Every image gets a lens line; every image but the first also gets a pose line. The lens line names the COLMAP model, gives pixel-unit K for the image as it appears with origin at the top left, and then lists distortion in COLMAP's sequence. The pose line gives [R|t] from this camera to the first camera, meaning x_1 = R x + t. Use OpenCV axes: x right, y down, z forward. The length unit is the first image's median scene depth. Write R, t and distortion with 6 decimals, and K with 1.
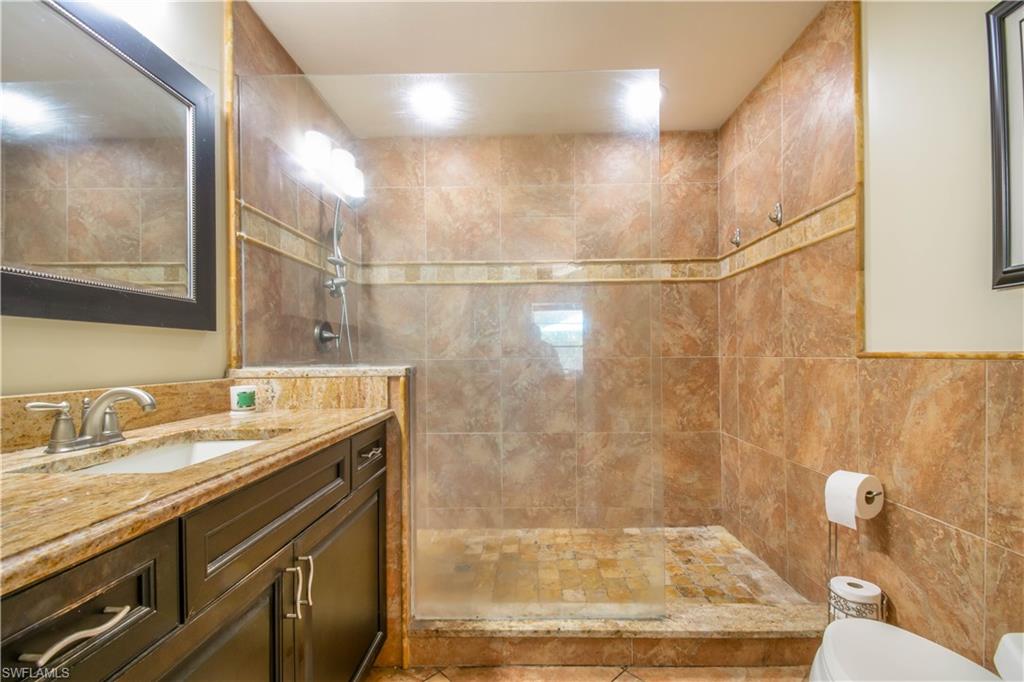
lens RADIAL K [[450.8, 0, 513.5], [0, 450.8, 350.8], [0, 0, 1]] dist [0.027120, -0.015614]
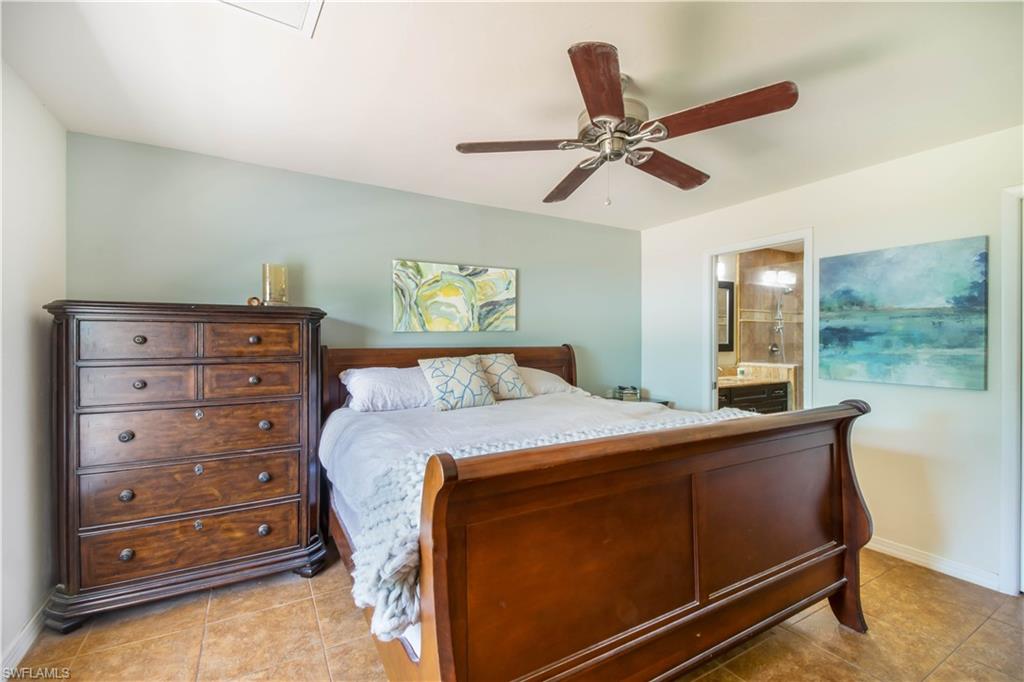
lens RADIAL K [[450.8, 0, 528.1], [0, 450.8, 342.1], [0, 0, 1]] dist [0.027120, -0.015614]
pose [[0.552271, 0.015871, -0.833513, 0.851632], [0.000951, 0.999806, 0.019667, -0.117755], [0.833664, -0.011654, 0.552149, -1.387446]]
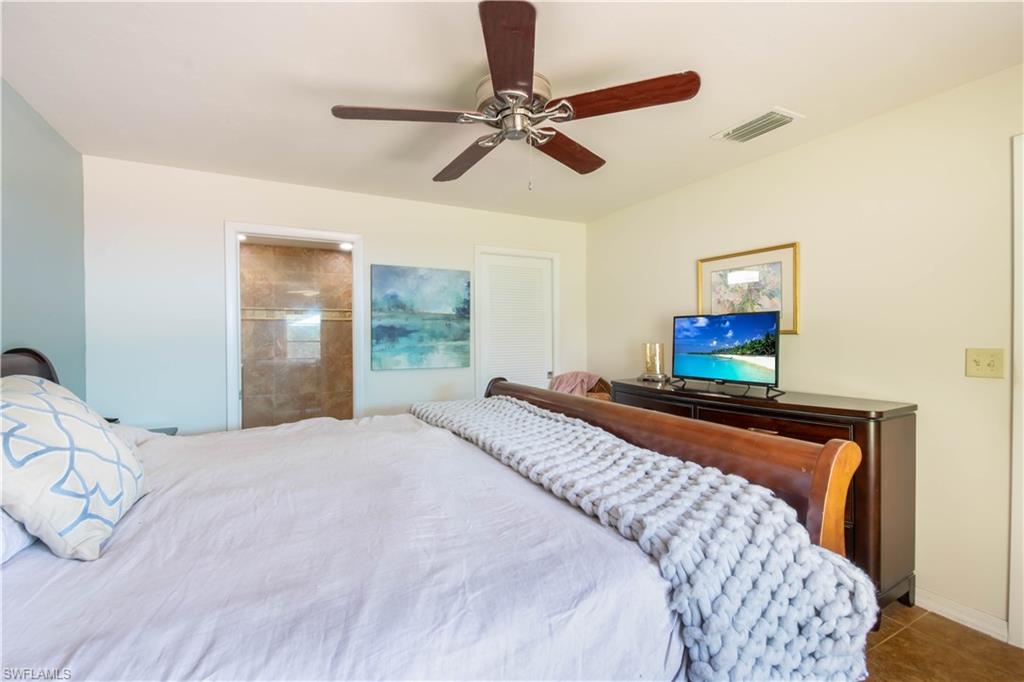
lens RADIAL K [[450.8, 0, 517.7], [0, 450.8, 343.6], [0, 0, 1]] dist [0.027120, -0.015614]
pose [[0.863561, -0.005550, 0.504213, -0.127914], [-0.005459, 0.999778, 0.020354, -0.106180], [-0.504214, -0.020329, 0.863339, -1.477210]]
